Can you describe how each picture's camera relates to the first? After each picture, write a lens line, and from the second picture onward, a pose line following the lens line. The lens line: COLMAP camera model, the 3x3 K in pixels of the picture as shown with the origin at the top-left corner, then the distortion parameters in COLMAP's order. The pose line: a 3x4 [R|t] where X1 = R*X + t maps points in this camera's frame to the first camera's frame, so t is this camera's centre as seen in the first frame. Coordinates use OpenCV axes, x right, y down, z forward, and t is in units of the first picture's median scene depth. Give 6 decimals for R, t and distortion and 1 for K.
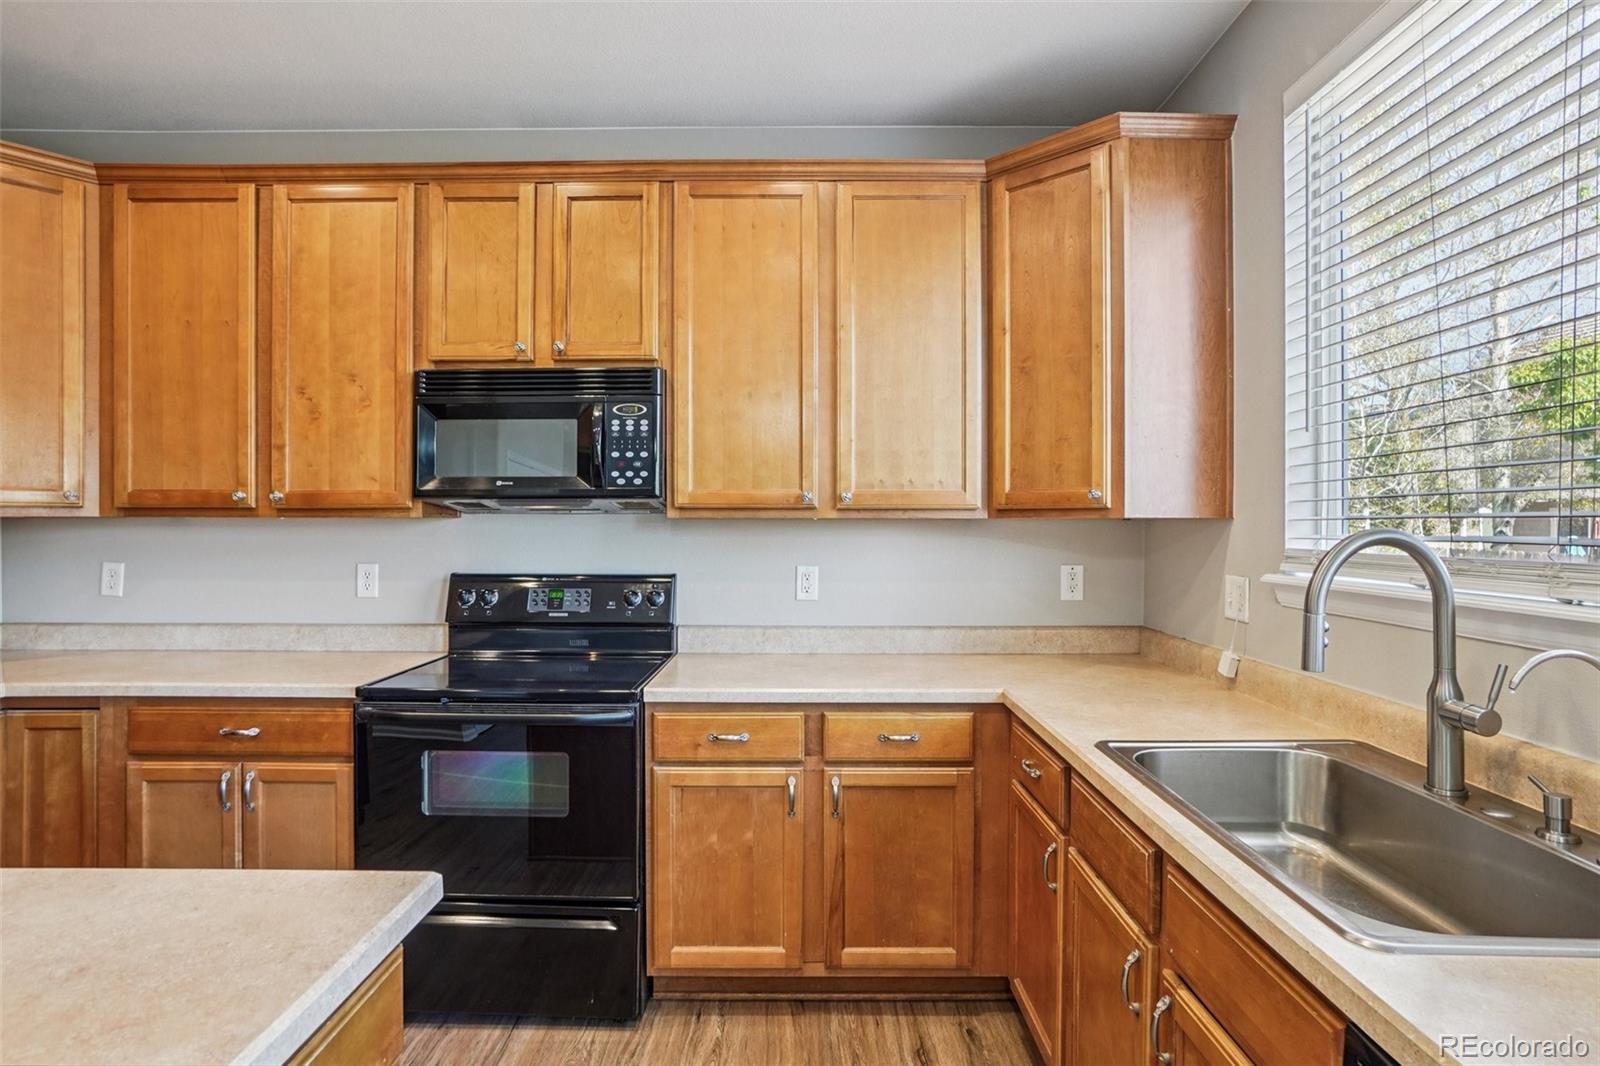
lens RADIAL K [[830.2, 0, 797.2], [0, 830.2, 524.7], [0, 0, 1]] dist [-0.044319, 0.024097]
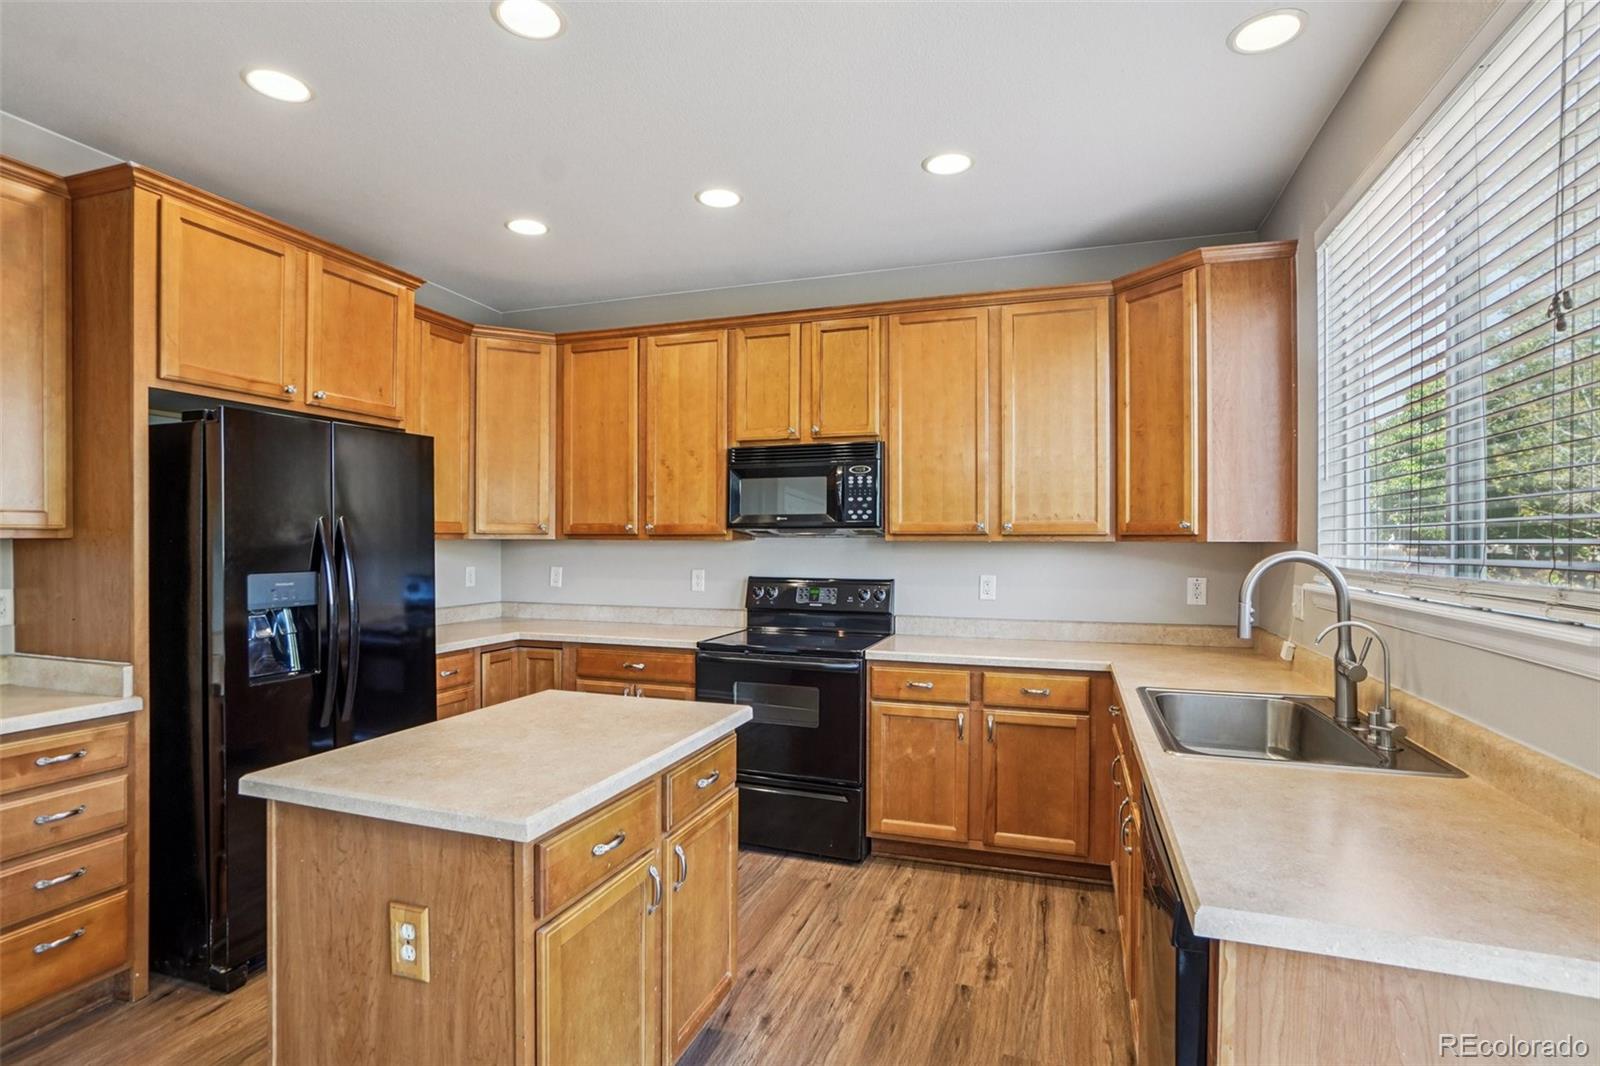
lens RADIAL K [[787.4, 0, 794.1], [0, 787.4, 537.2], [0, 0, 1]] dist [-0.049423, 0.025008]
pose [[0.946685, 0.000303, -0.322160, 0.145811], [-0.002254, 0.999981, -0.005684, -0.006354], [0.322153, 0.006107, 0.946668, -0.398038]]
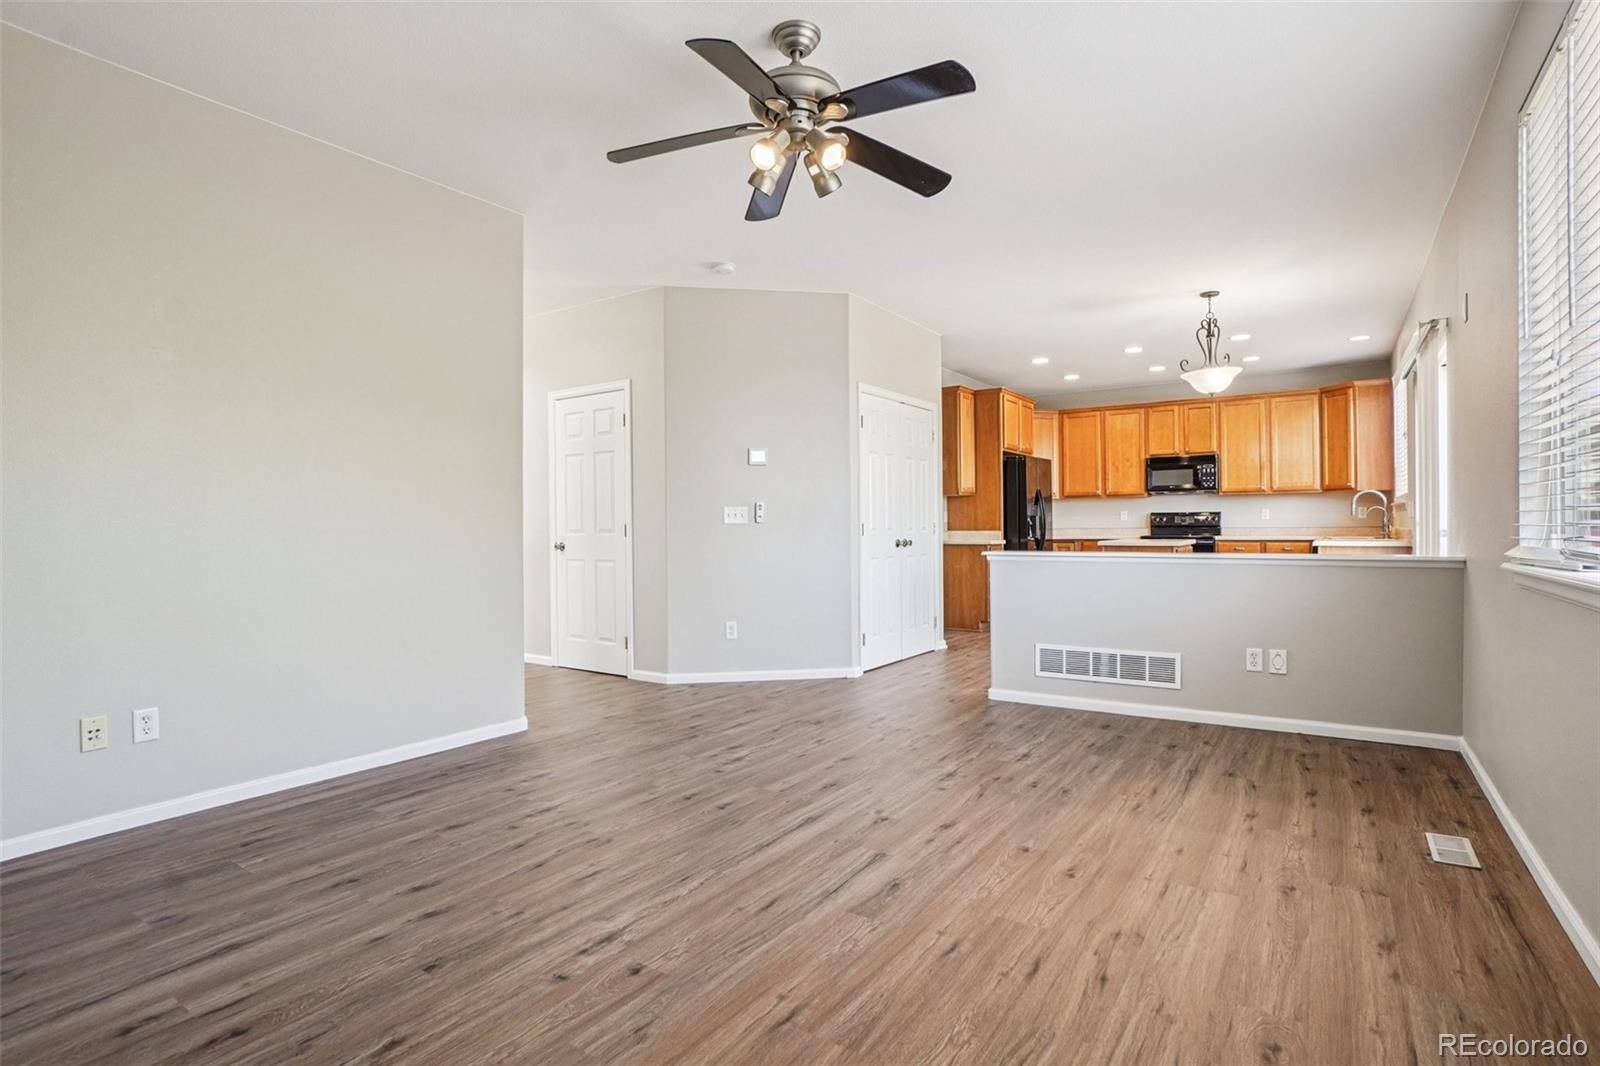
lens RADIAL K [[789.1, 0, 803.1], [0, 789.1, 527.9], [0, 0, 1]] dist [-0.051564, 0.018595]
pose [[0.827602, -0.006474, -0.561278, 0.252231], [0.010092, 0.999943, 0.003348, 0.108639], [0.561225, -0.008436, 0.827621, -2.895081]]
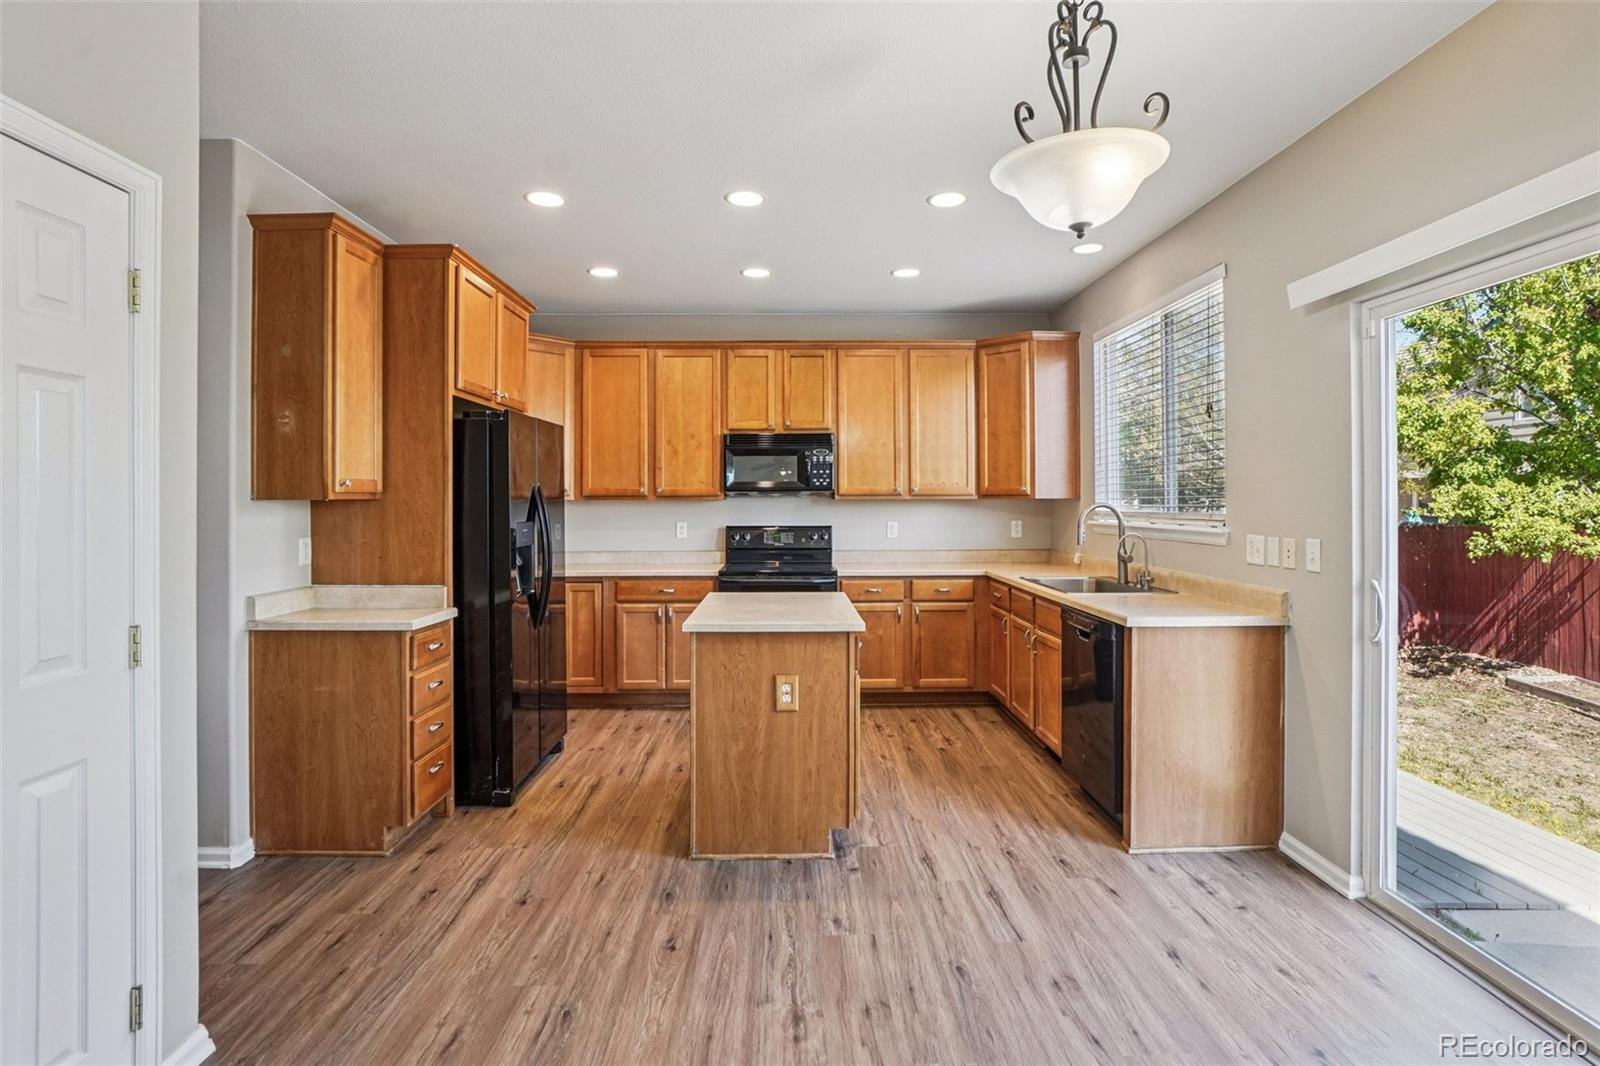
lens RADIAL K [[782.2, 0, 794.5], [0, 782.2, 493.6], [0, 0, 1]] dist [-0.032811, 0.000270]
pose [[0.999846, -0.004120, 0.017070, -0.307109], [0.004329, 0.999916, -0.012225, 0.001208], [-0.017018, 0.012297, 0.999780, -1.125559]]
